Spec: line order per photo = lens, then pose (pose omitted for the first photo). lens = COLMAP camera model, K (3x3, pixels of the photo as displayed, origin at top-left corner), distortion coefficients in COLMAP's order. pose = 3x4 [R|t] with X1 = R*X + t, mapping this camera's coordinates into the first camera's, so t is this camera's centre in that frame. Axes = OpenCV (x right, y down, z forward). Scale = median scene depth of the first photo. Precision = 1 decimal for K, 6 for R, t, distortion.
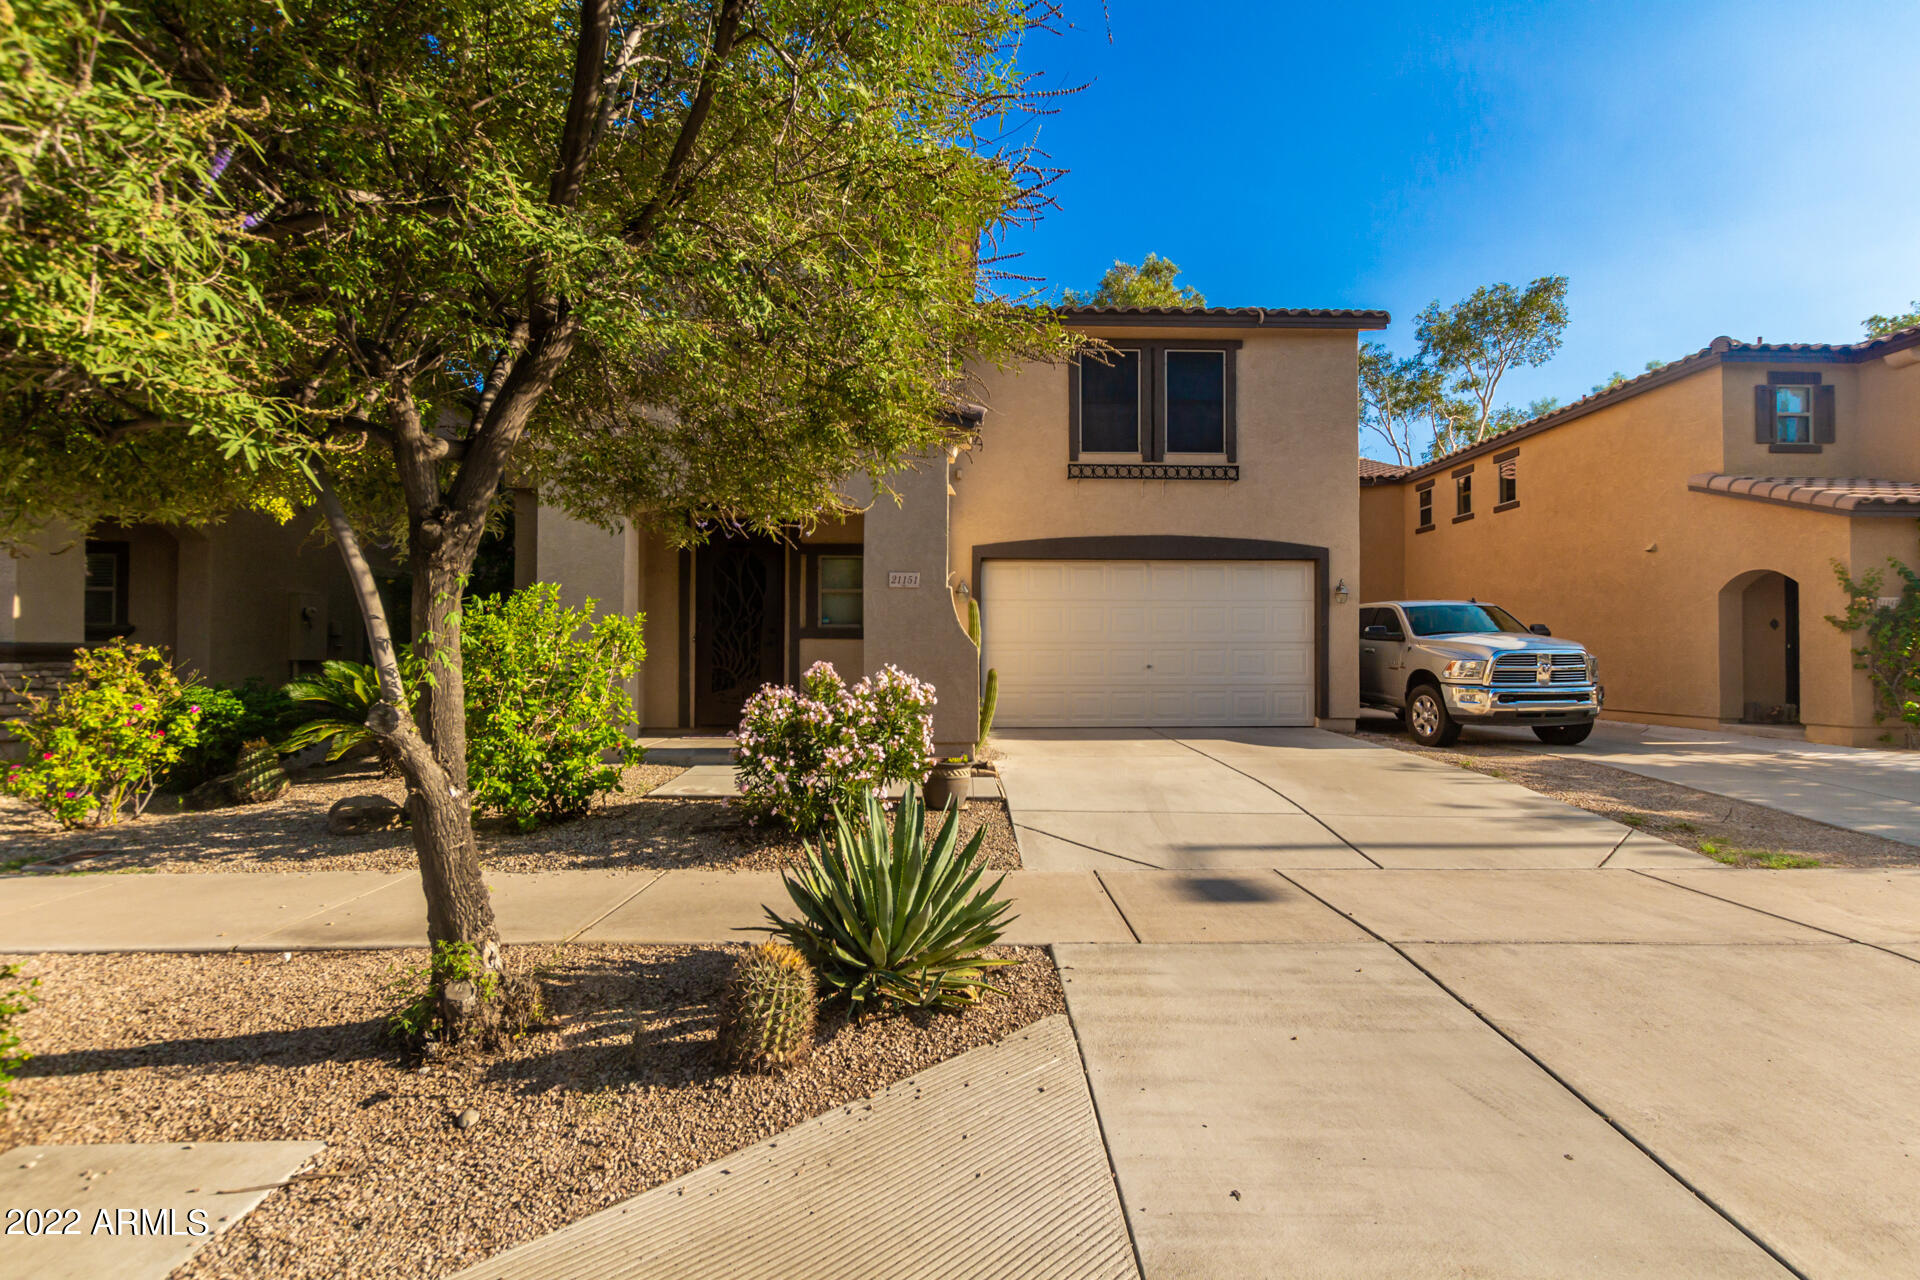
lens RADIAL K [[899.8, 0, 973.3], [0, 899.8, 716.5], [0, 0, 1]] dist [0.000411, 0.000047]
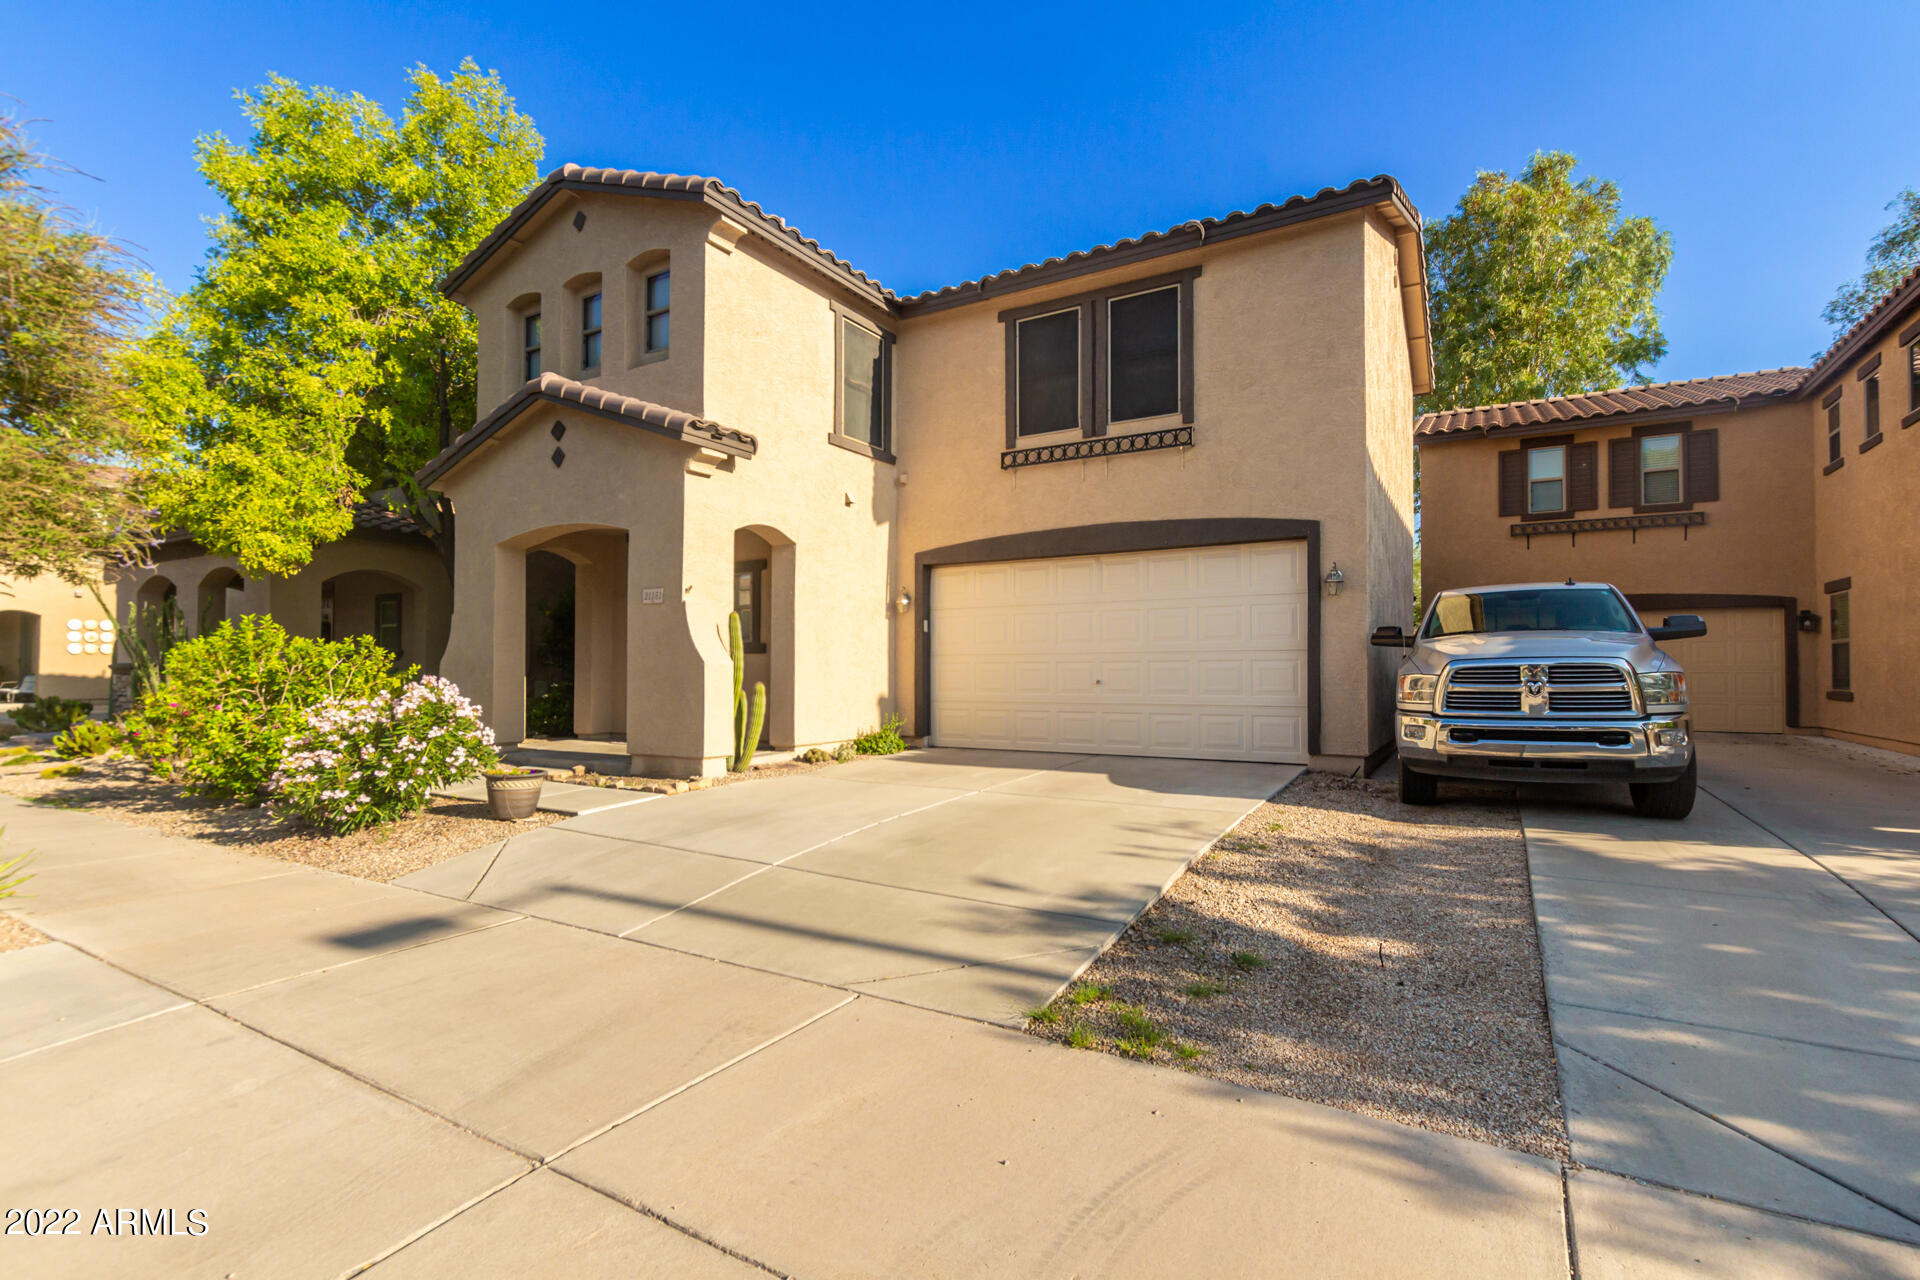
lens RADIAL K [[899.8, 0, 973.3], [0, 899.8, 716.5], [0, 0, 1]] dist [0.000411, 0.000047]
pose [[0.841083, 0.026658, -0.540249, 0.563740], [-0.034283, 0.999404, -0.004059, -0.016478], [0.539819, 0.021935, 0.841495, 0.243488]]
